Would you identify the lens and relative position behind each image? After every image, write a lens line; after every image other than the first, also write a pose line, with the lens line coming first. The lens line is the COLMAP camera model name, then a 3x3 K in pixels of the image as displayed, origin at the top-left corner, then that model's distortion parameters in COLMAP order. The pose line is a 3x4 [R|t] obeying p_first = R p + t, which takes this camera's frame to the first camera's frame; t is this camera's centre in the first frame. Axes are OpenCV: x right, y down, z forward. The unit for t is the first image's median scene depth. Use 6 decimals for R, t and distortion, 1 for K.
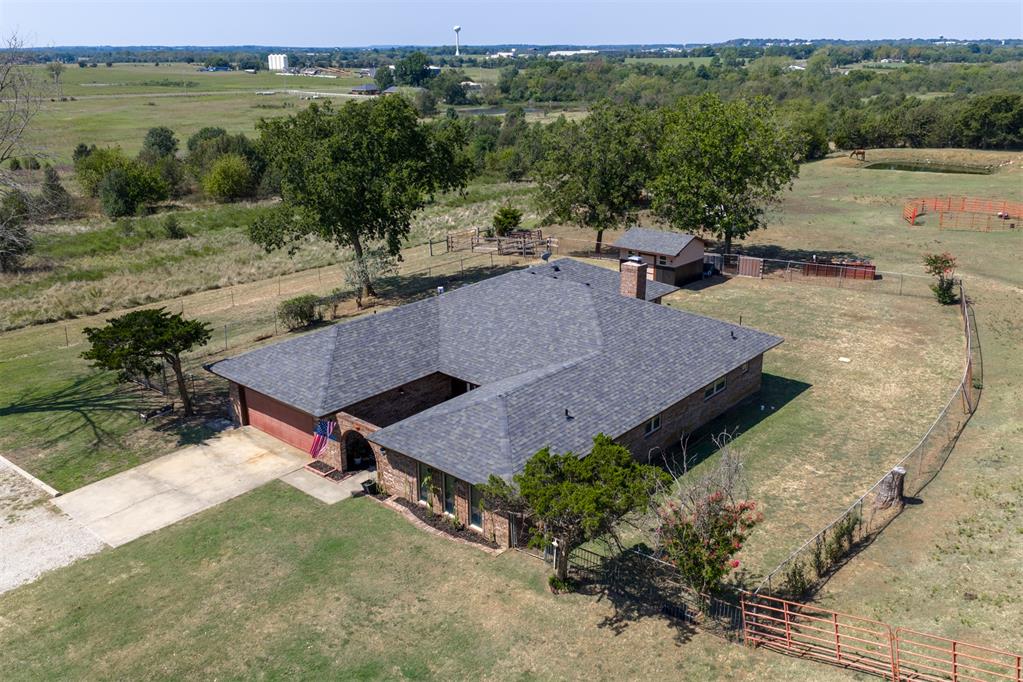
lens RADIAL K [[848.1, 0, 515.3], [0, 848.1, 343.3], [0, 0, 1]] dist [0.019588, -0.033525]
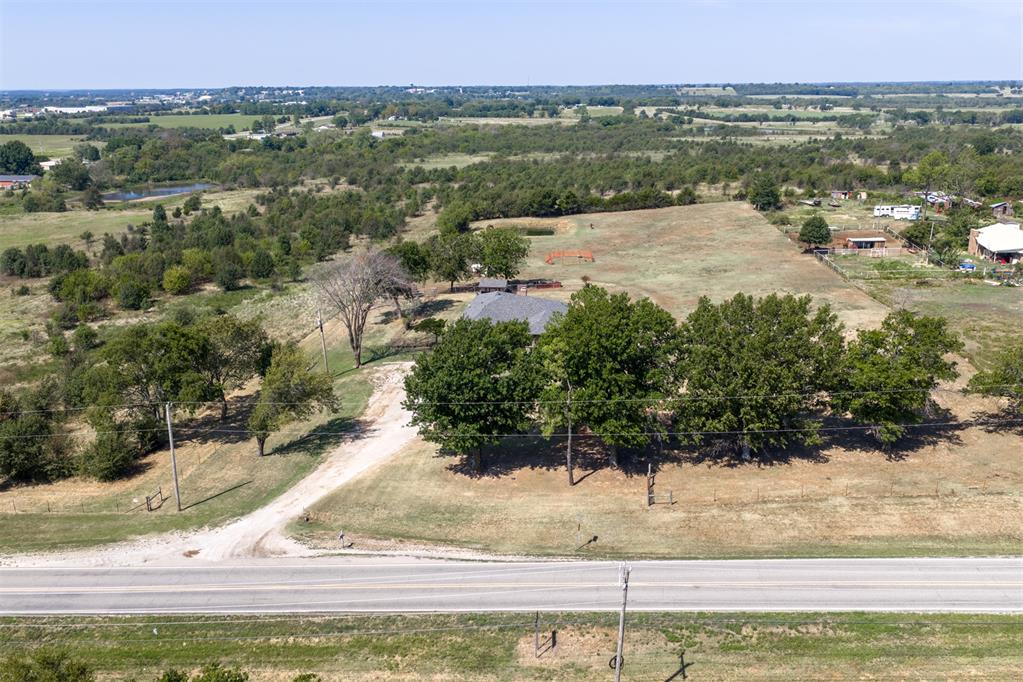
lens RADIAL K [[848.1, 0, 515.3], [0, 848.1, 343.3], [0, 0, 1]] dist [0.019588, -0.033525]
pose [[0.845052, -0.158702, 0.510588, -0.860349], [0.181363, 0.983401, 0.005498, 0.047854], [-0.502985, 0.087955, 0.859808, -0.974664]]
